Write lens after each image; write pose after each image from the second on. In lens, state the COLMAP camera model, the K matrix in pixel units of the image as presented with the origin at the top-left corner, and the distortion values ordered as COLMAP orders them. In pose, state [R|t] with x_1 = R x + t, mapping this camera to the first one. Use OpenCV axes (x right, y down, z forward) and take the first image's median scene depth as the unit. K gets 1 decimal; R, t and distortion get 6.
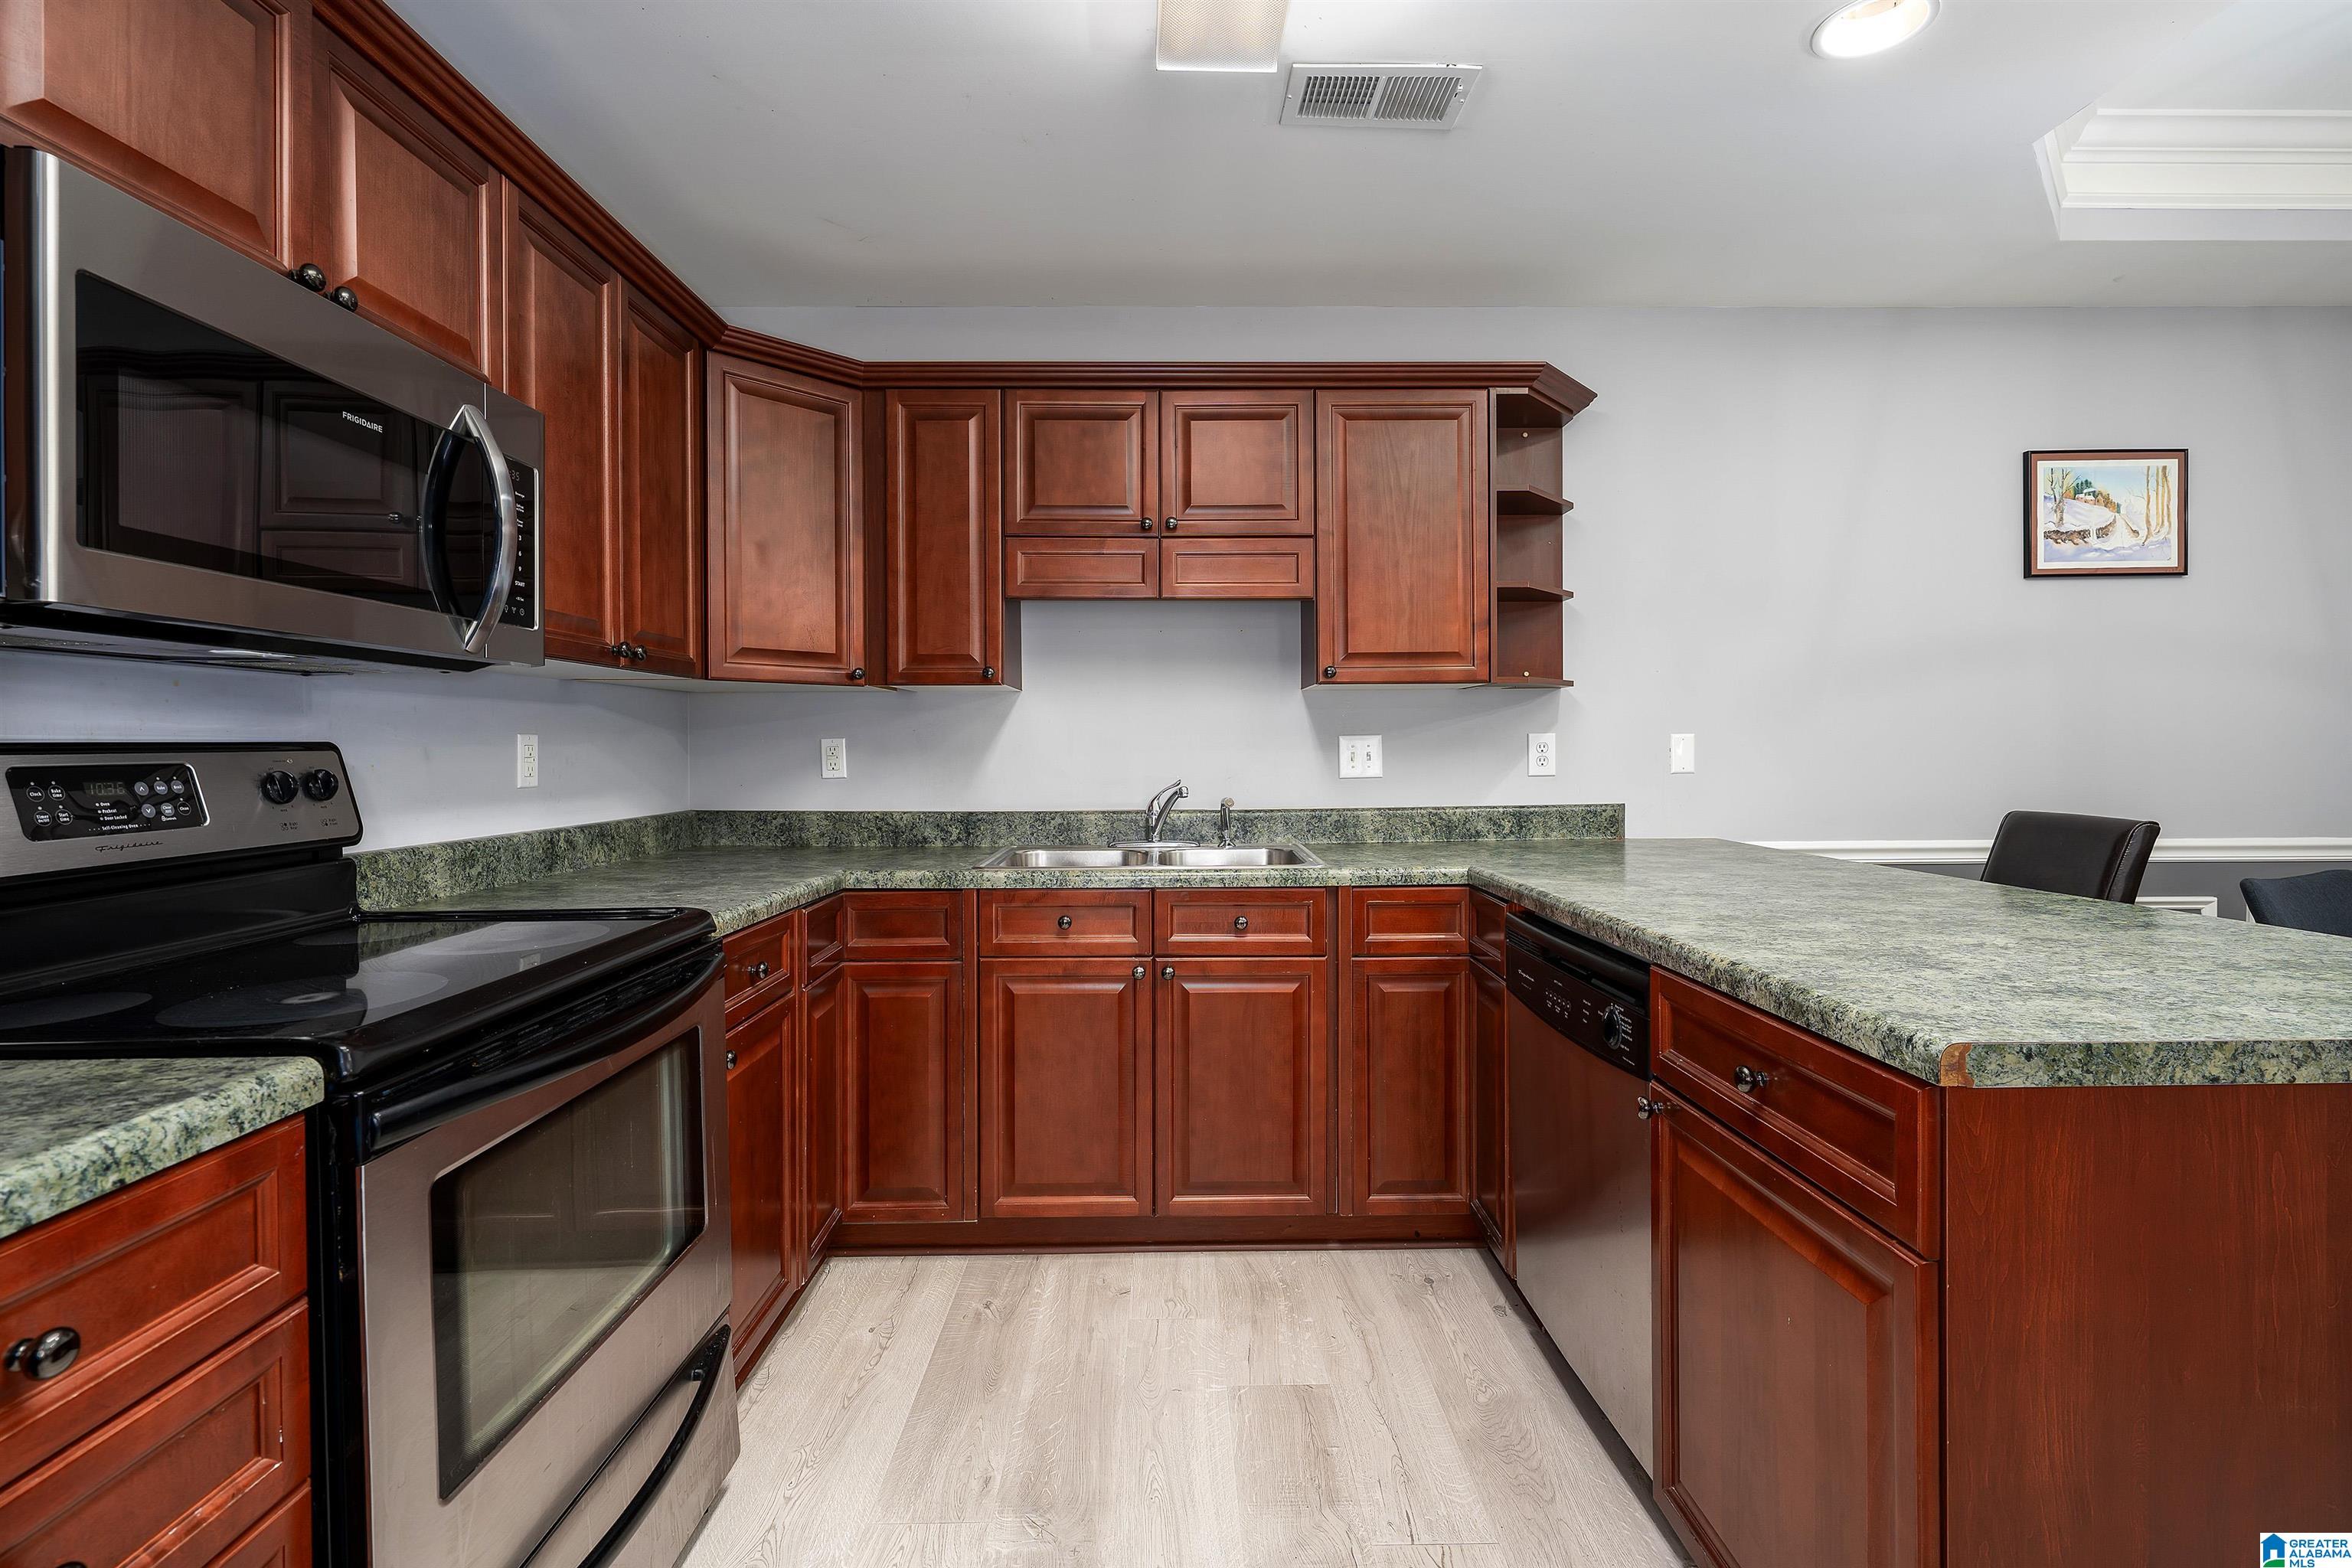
lens RADIAL K [[1063.9, 0, 1180.5], [0, 1063.9, 747.7], [0, 0, 1]] dist [0.000647, -0.000059]
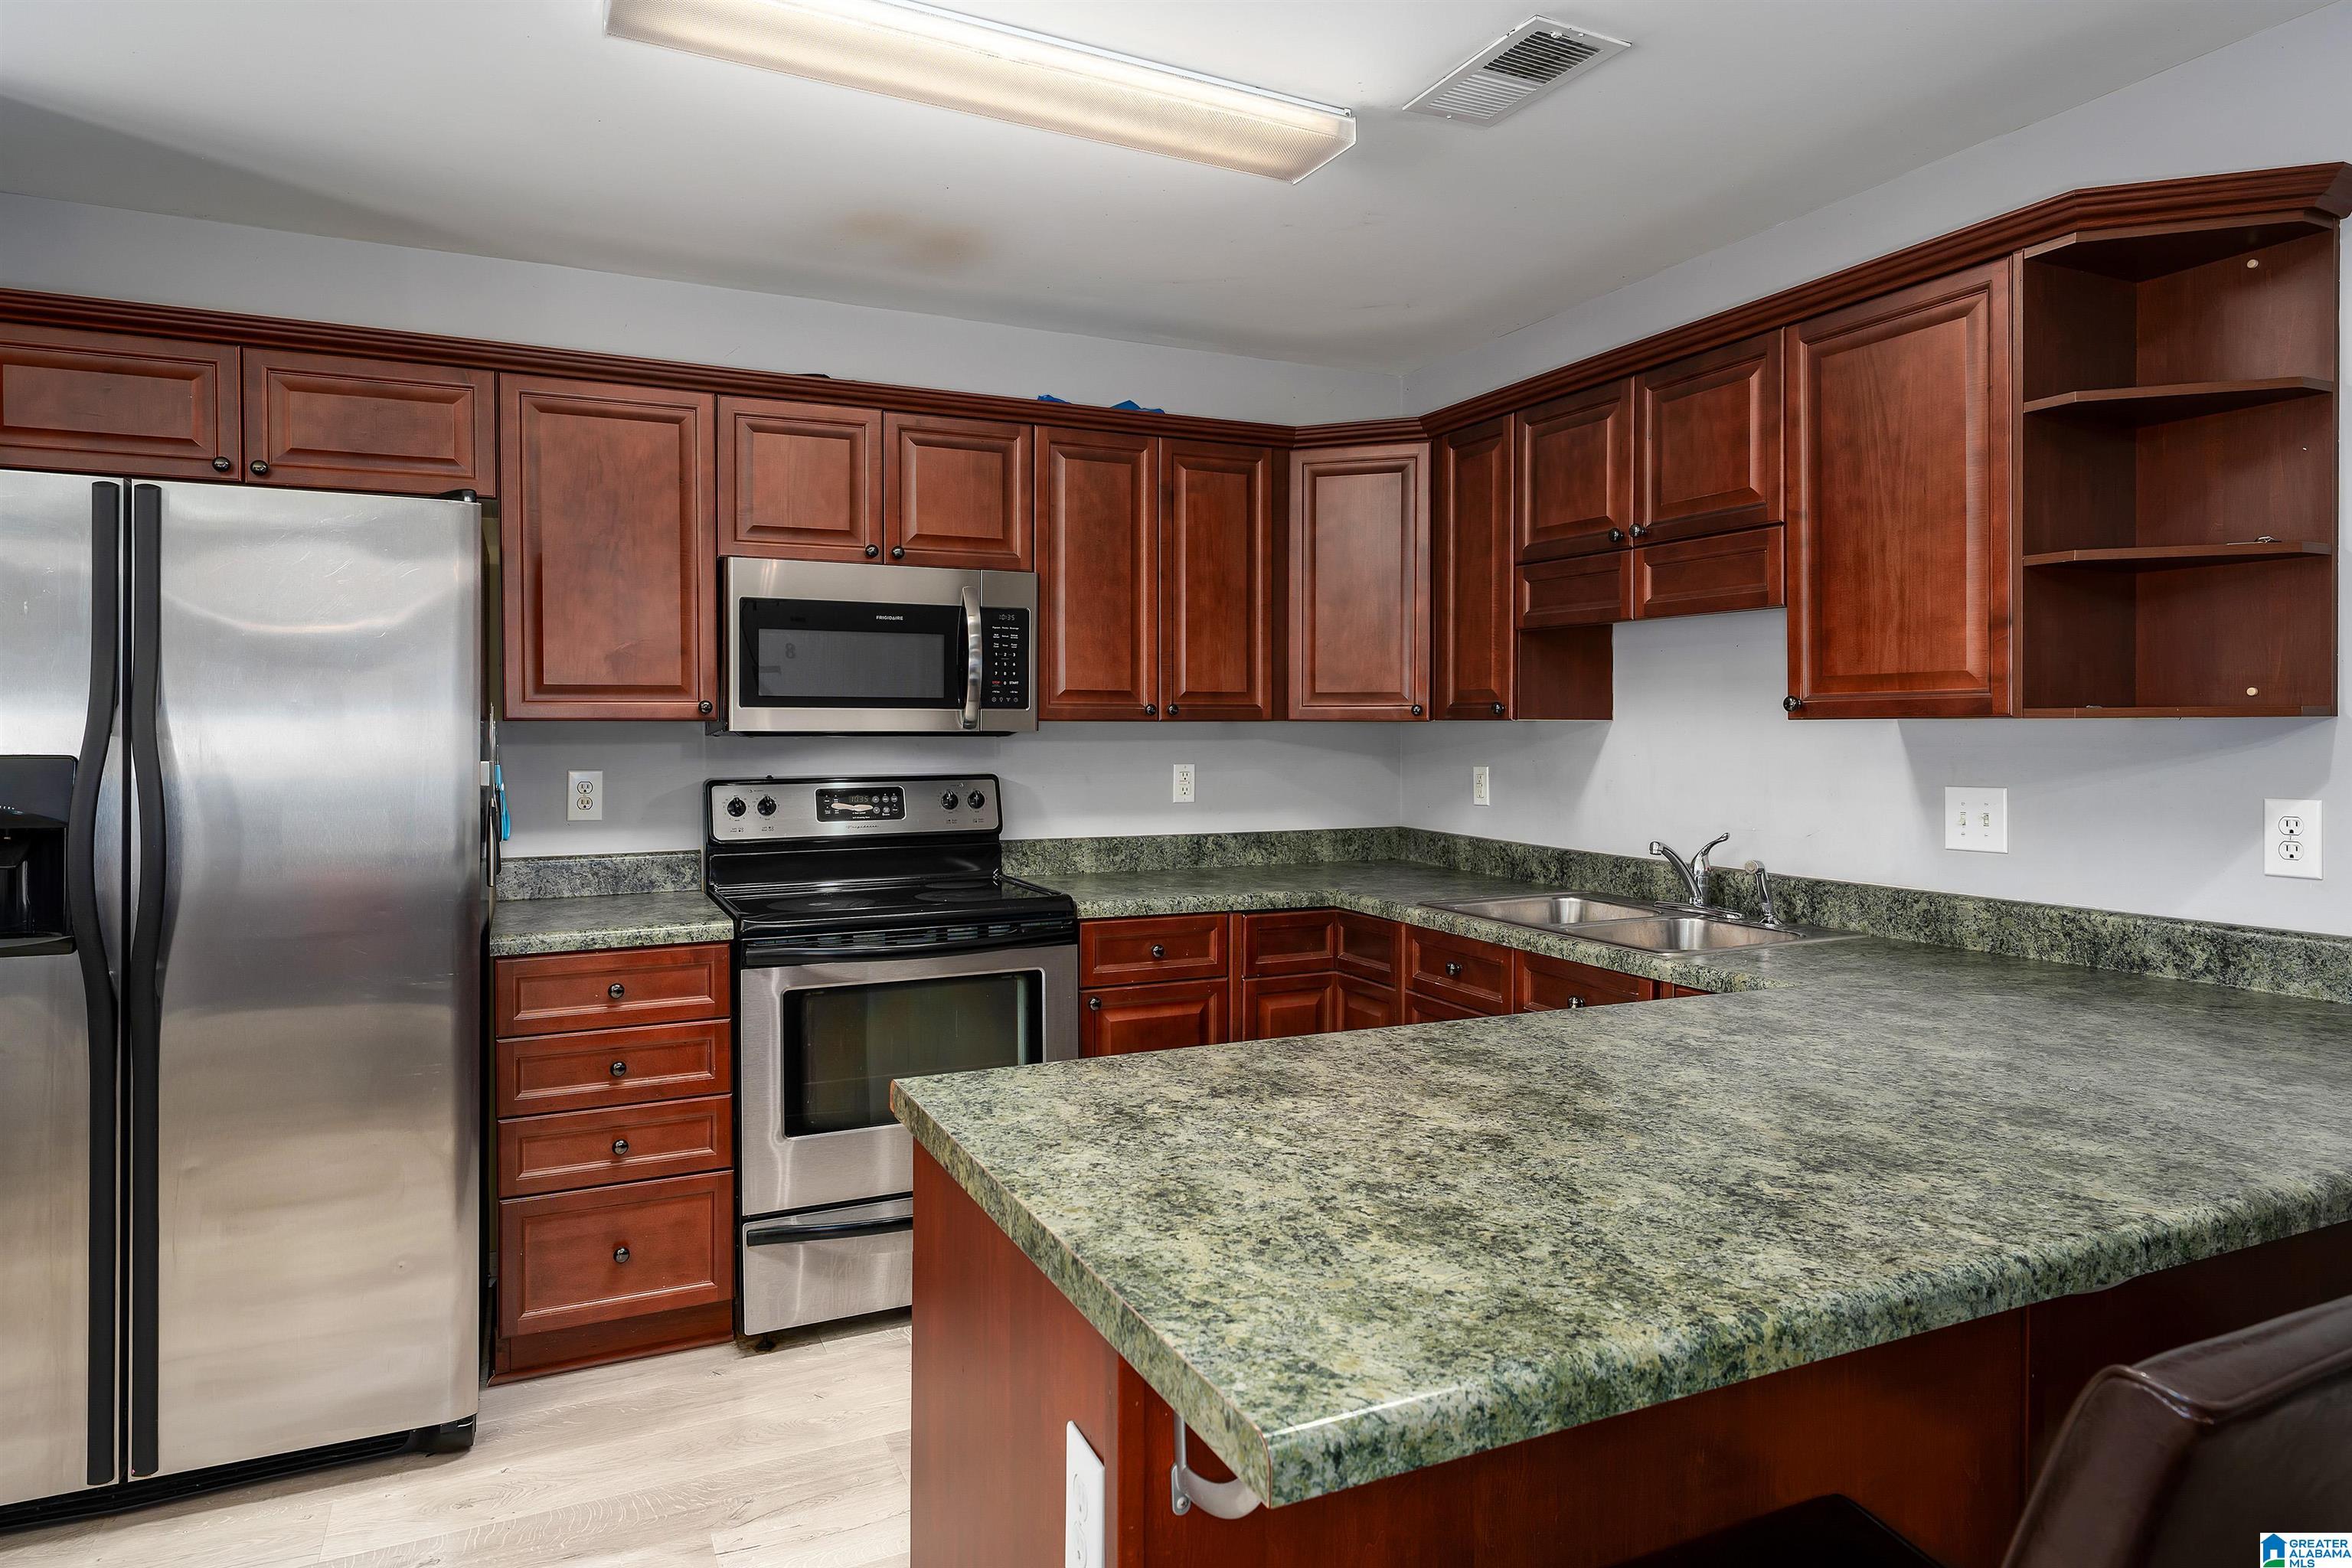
lens RADIAL K [[1374.5, 0, 1176.3], [0, 1374.5, 722.6], [0, 0, 1]] dist [0.001063, 0.000026]
pose [[0.415527, 0.004341, -0.909571, 0.841138], [-0.003210, 0.999989, 0.003306, -0.060313], [0.909575, 0.001546, 0.415536, 0.209289]]
